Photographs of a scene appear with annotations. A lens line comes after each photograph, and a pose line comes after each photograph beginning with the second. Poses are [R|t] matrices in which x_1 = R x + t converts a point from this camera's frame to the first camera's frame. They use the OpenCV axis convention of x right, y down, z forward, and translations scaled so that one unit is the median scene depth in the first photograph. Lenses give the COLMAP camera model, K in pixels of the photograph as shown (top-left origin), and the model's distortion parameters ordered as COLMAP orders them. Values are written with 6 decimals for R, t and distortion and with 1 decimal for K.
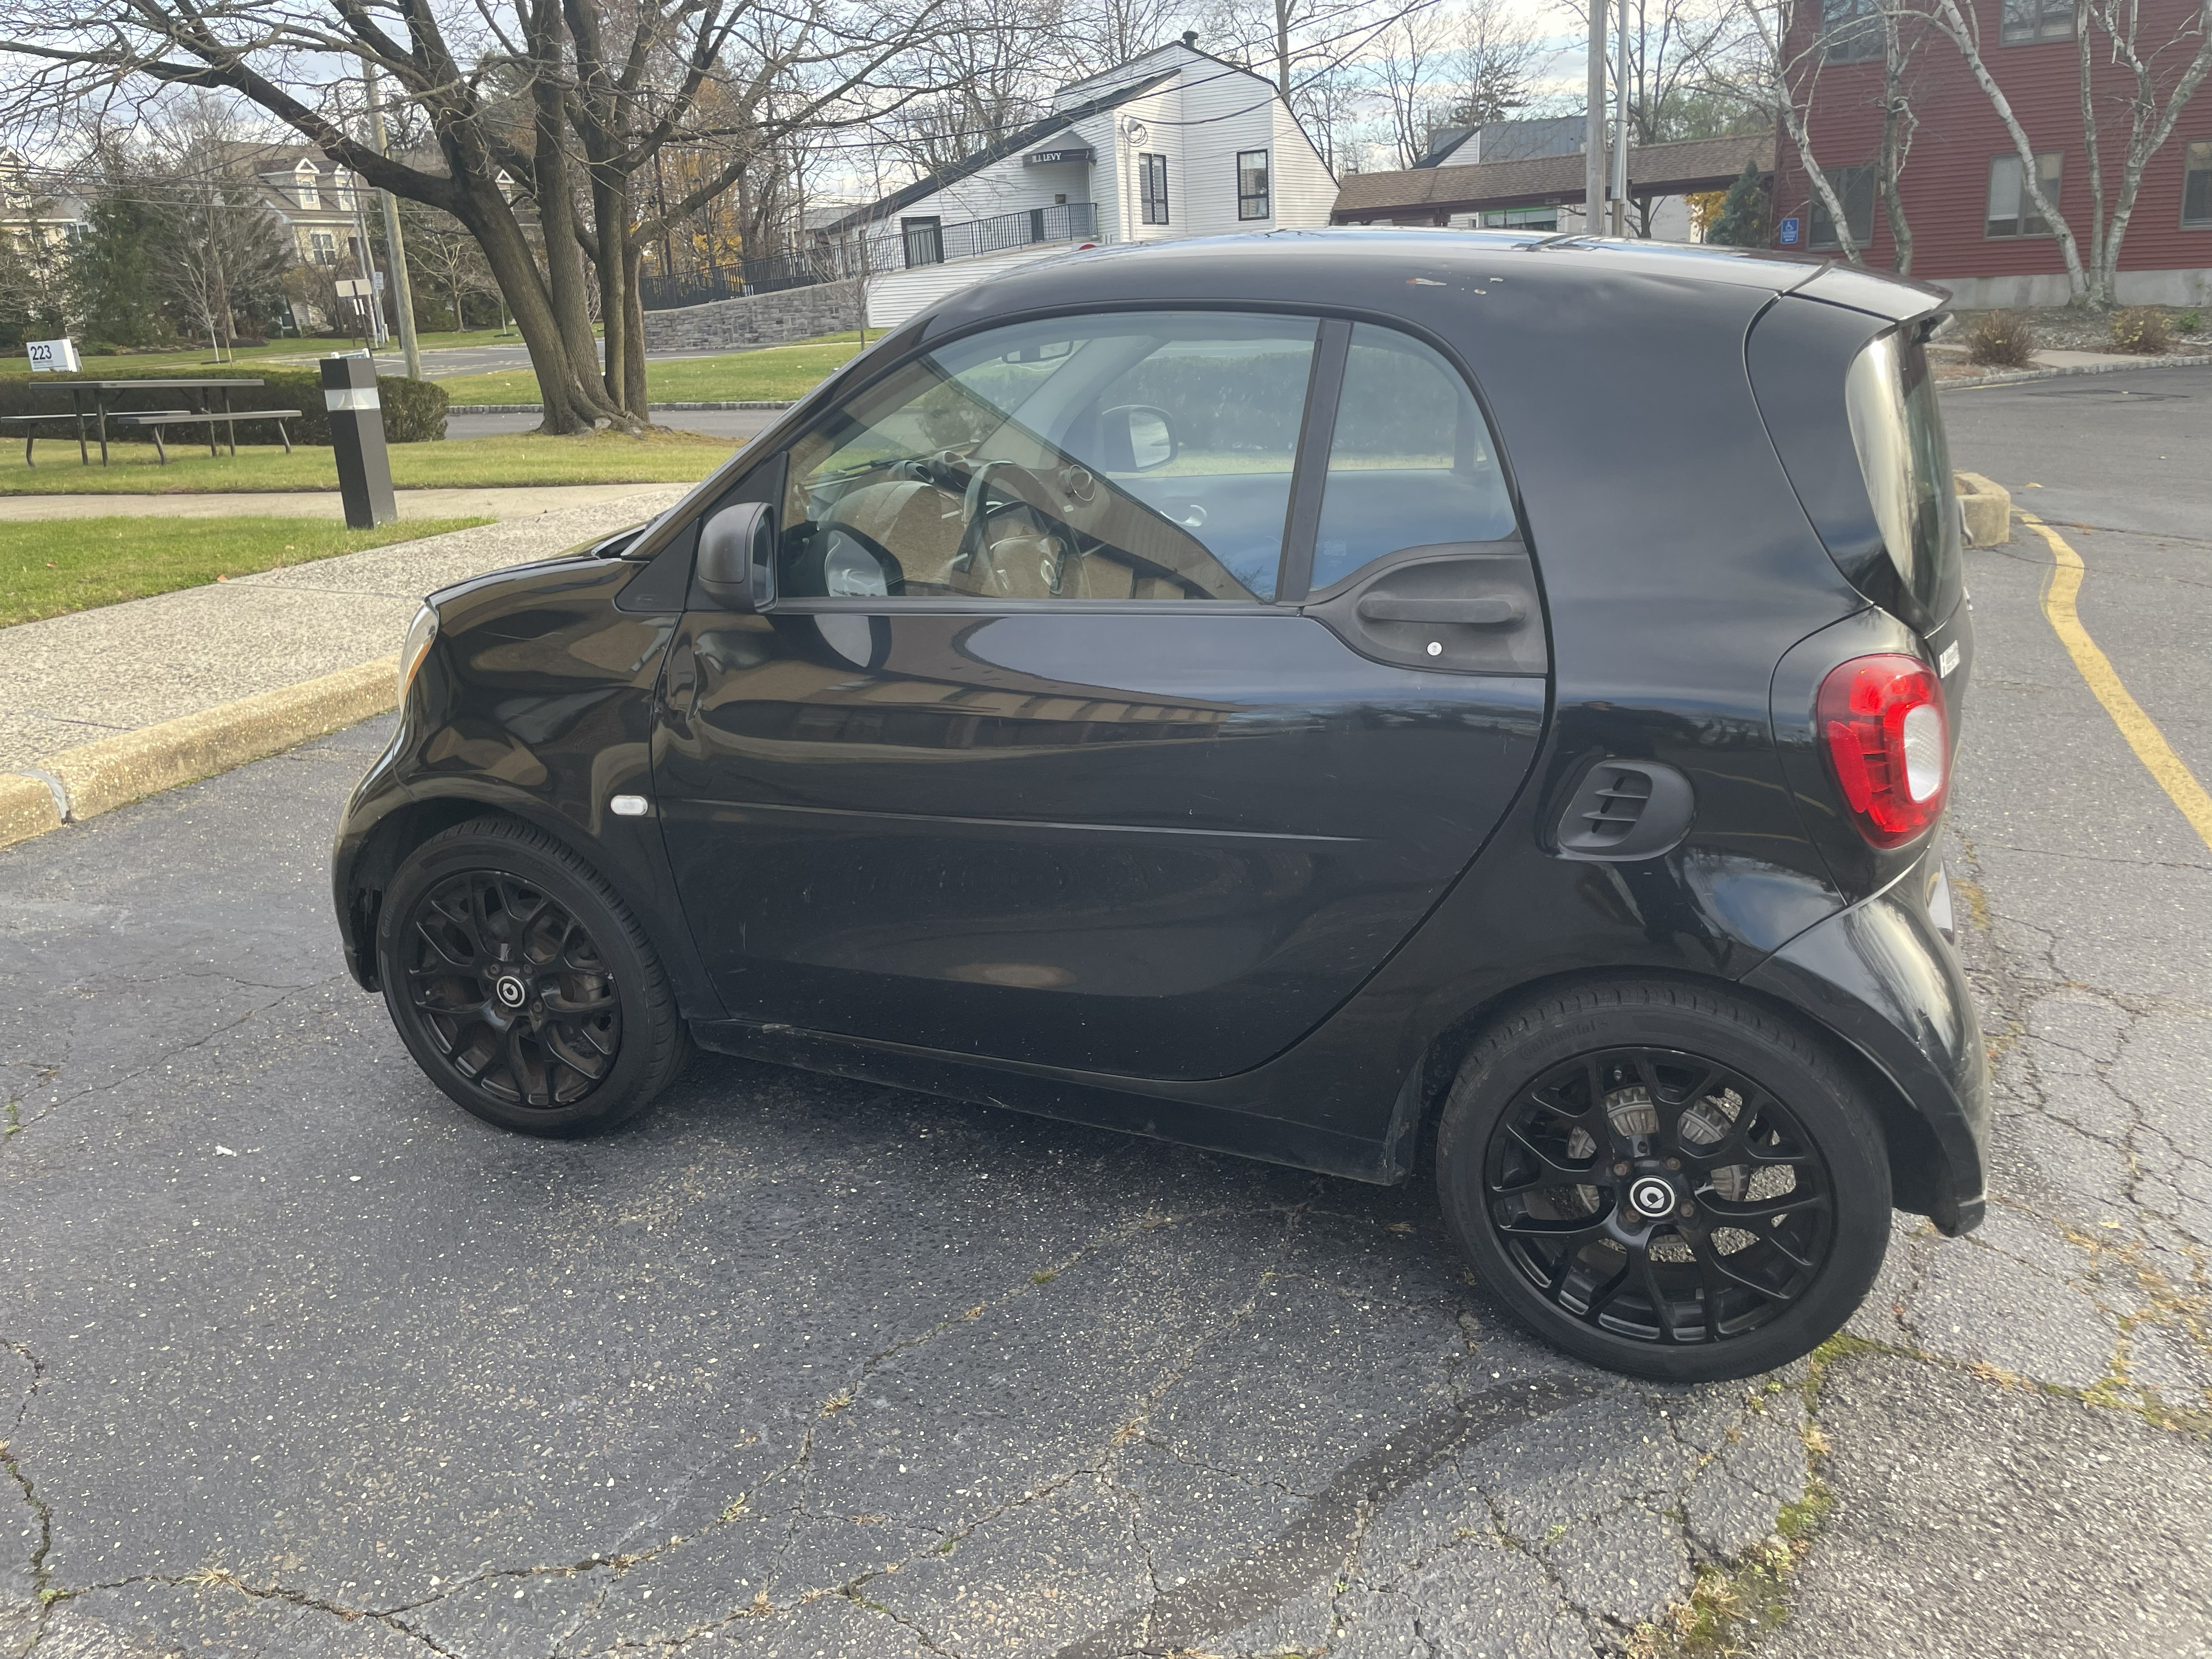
lens RADIAL K [[1763.9, 0, 1106.0], [0, 1763.9, 829.5], [0, 0, 1]] dist [0.108554, -0.173081]
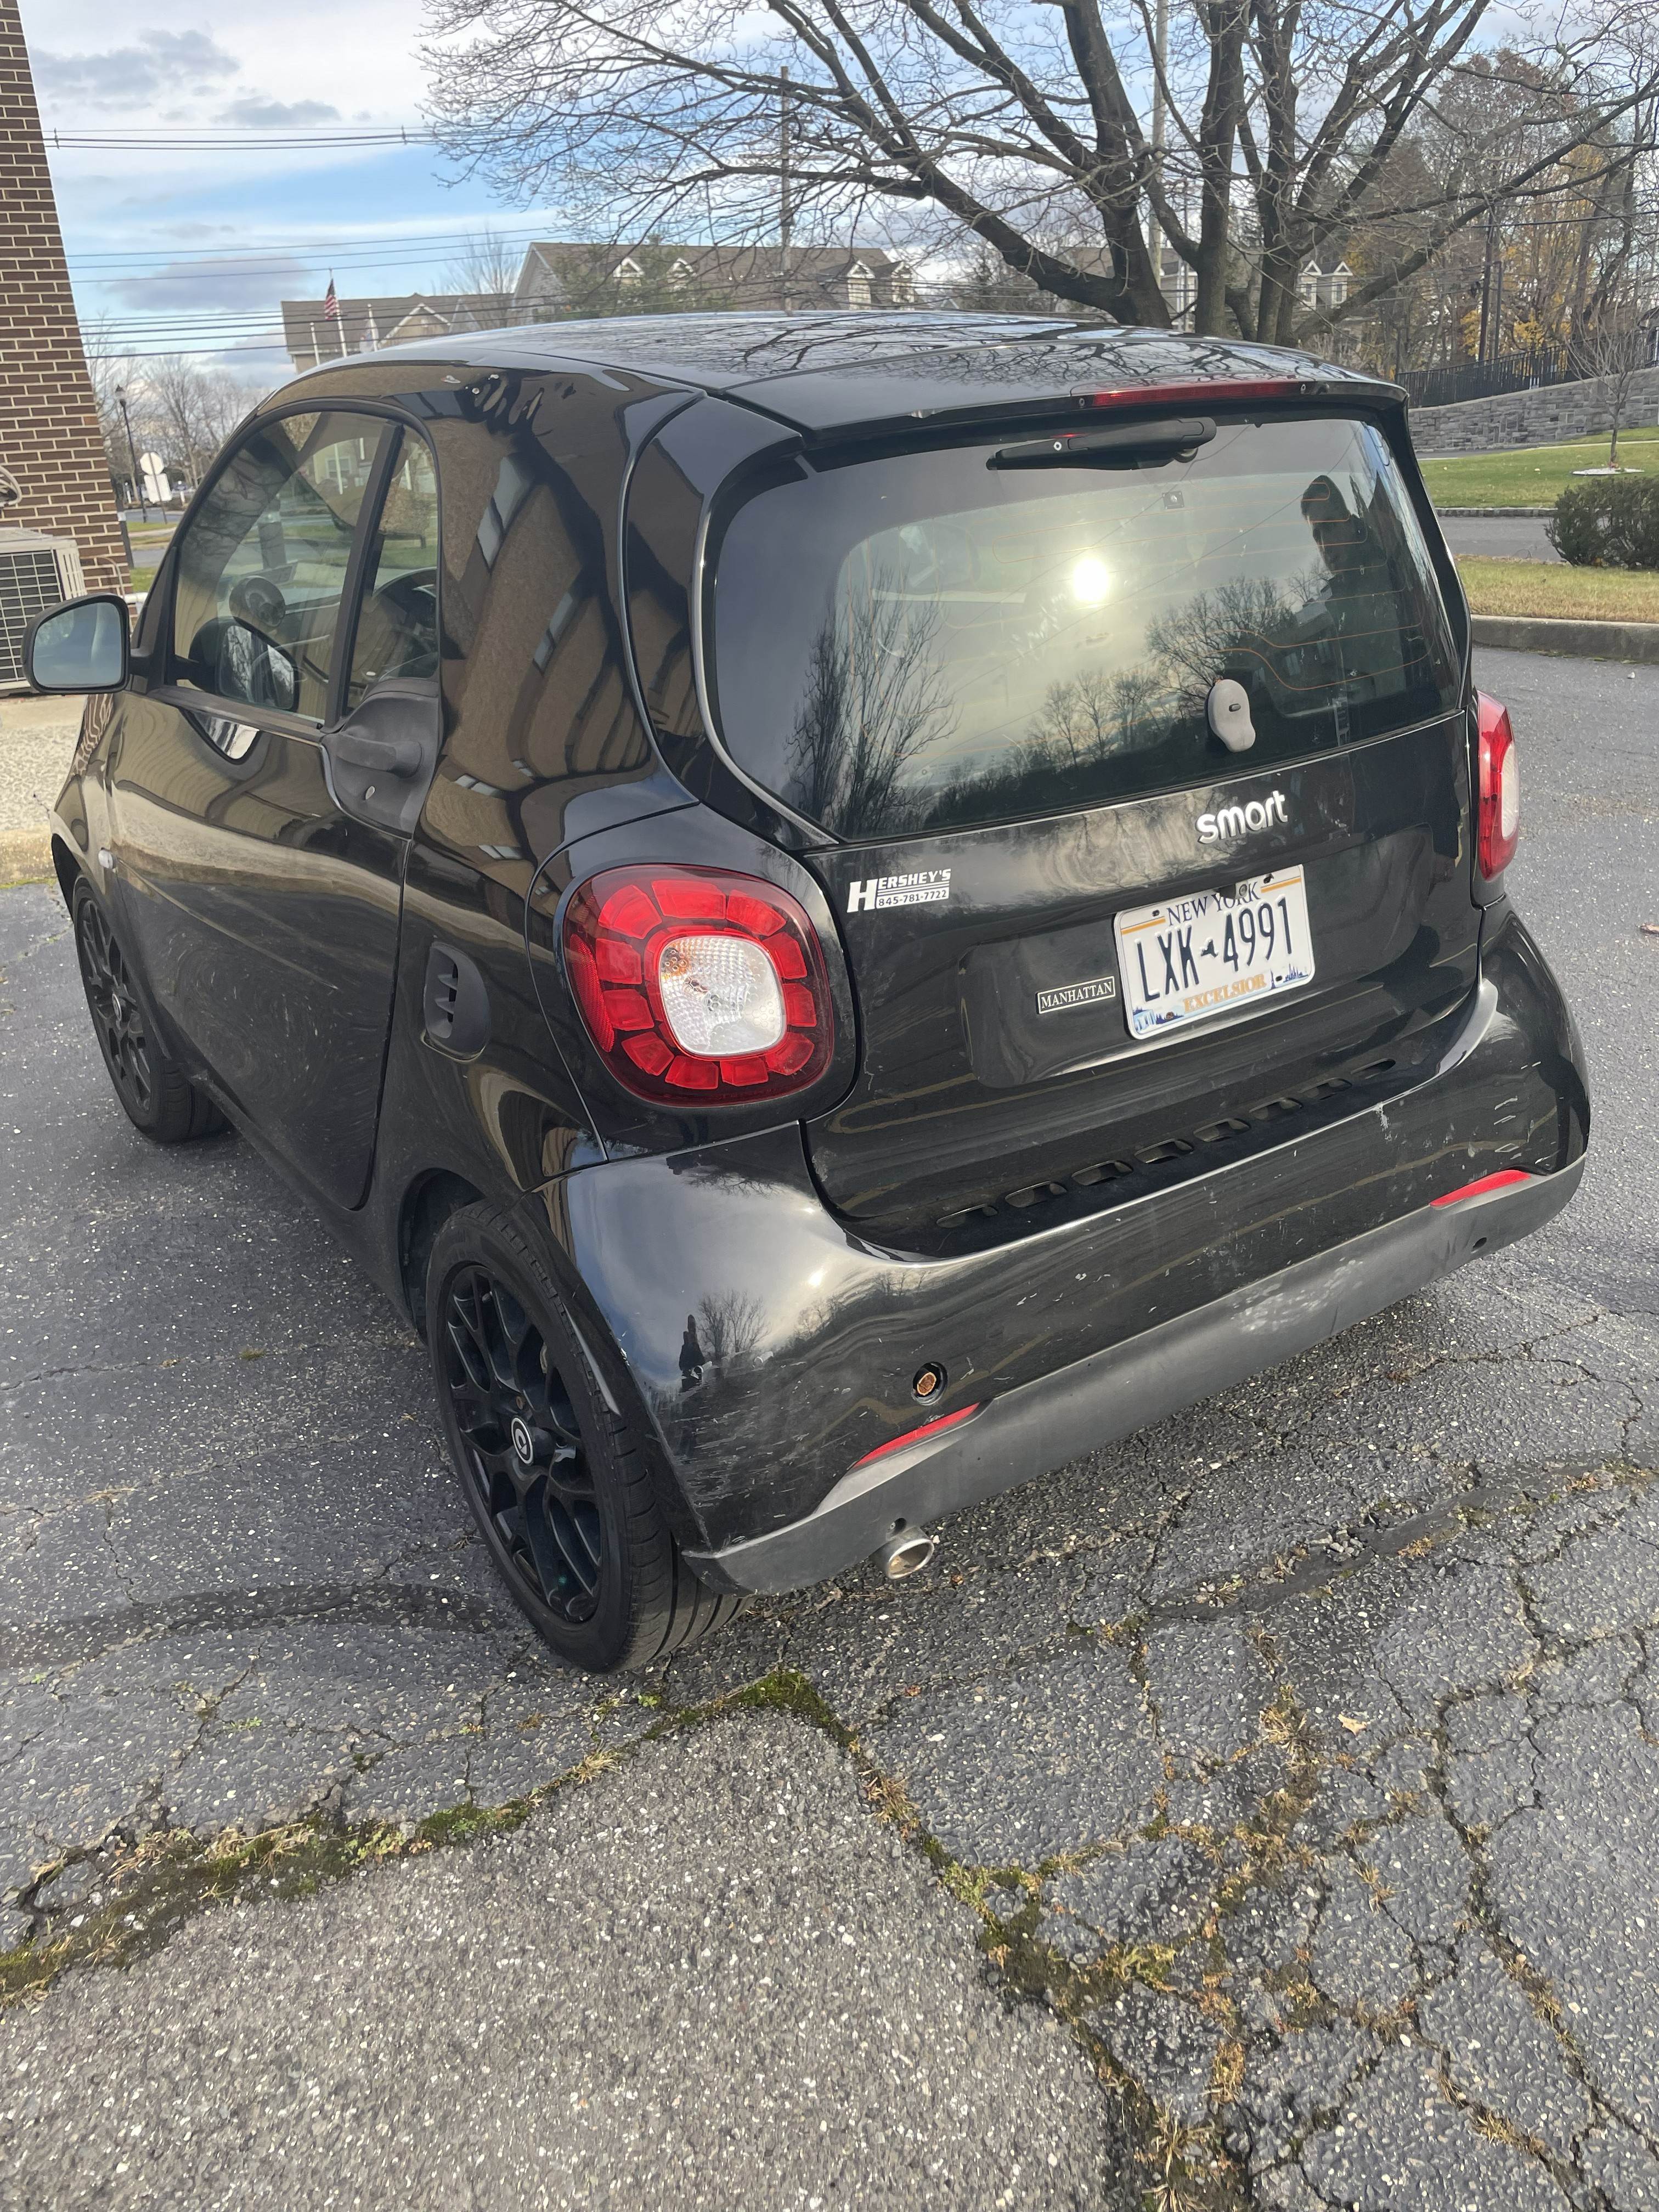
lens RADIAL K [[1763.9, 0, 829.5], [0, 1763.9, 1106.0], [0, 0, 1]] dist [0.108554, -0.173081]
pose [[0.810698, 0.208645, -0.547026, 0.729182], [-0.159527, 0.977712, 0.136494, -0.085319], [0.563312, -0.023390, 0.825913, 0.295895]]
